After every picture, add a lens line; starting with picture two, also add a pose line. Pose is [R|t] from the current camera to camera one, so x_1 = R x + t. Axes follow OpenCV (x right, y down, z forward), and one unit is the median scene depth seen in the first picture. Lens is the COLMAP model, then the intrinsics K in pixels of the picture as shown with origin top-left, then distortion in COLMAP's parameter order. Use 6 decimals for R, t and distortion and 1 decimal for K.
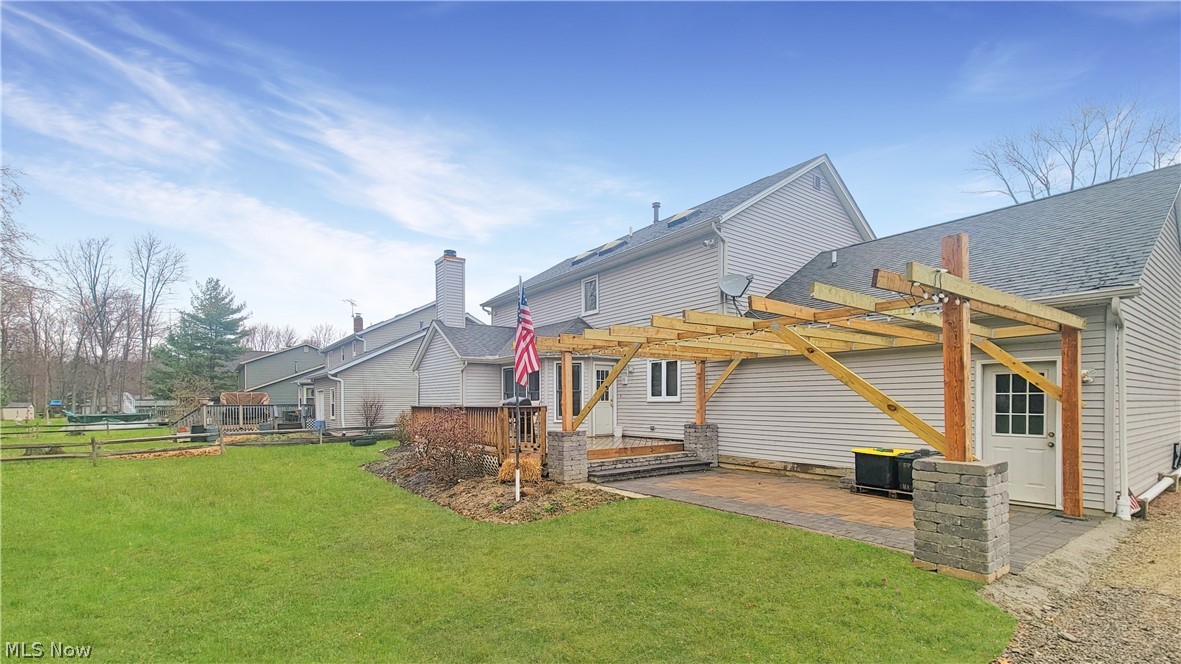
lens RADIAL K [[493.8, 0, 566.9], [0, 493.8, 406.2], [0, 0, 1]] dist [0.014930, -0.000743]
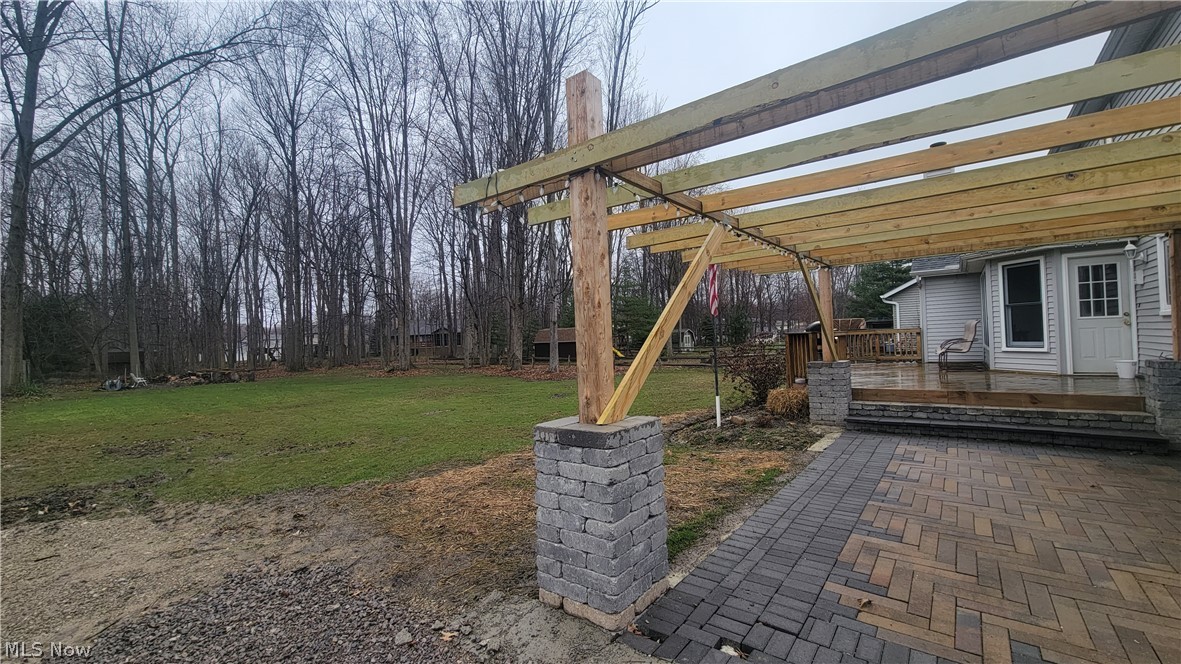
lens RADIAL K [[478.0, 0, 601.1], [0, 478.0, 334.1], [0, 0, 1]] dist [0.010342, 0.000300]
pose [[0.335417, -0.016515, -0.941925, 0.761467], [0.024621, 0.999658, -0.008759, 0.001427], [0.941748, -0.020253, 0.335709, 0.443199]]
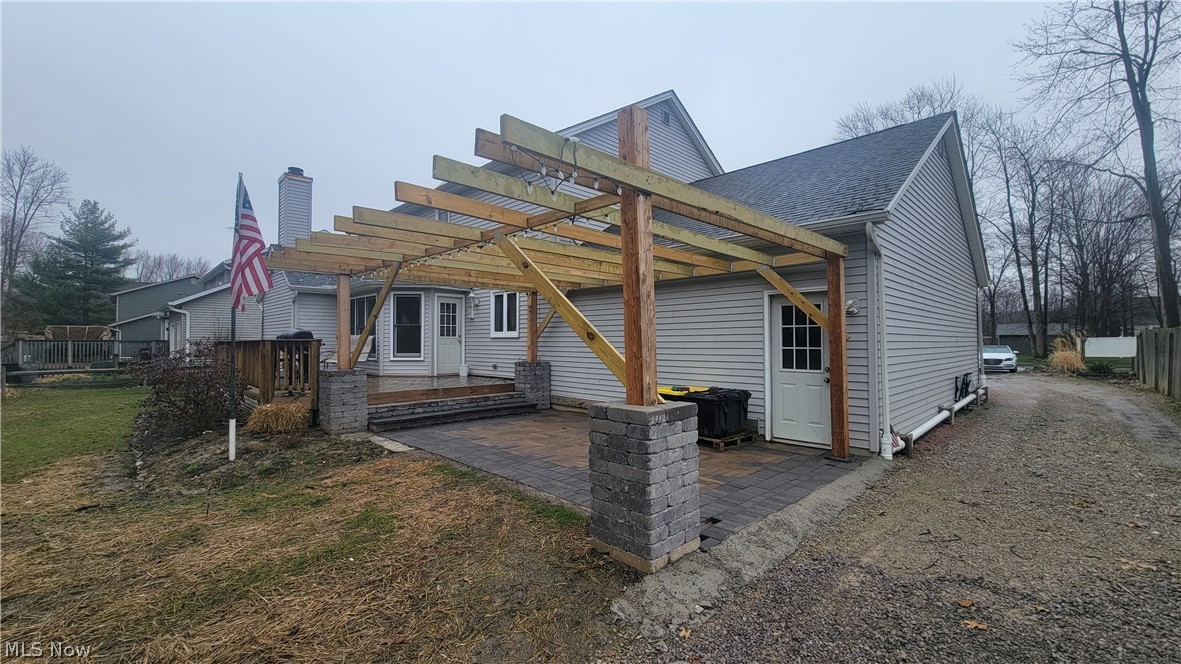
lens RADIAL K [[478.0, 0, 590.8], [0, 478.0, 334.5], [0, 0, 1]] dist [0.010342, 0.000300]
pose [[0.984845, 0.006641, 0.173312, 0.324639], [-0.002364, 0.999688, -0.024873, 0.011987], [-0.173423, 0.024086, 0.984553, 0.162098]]
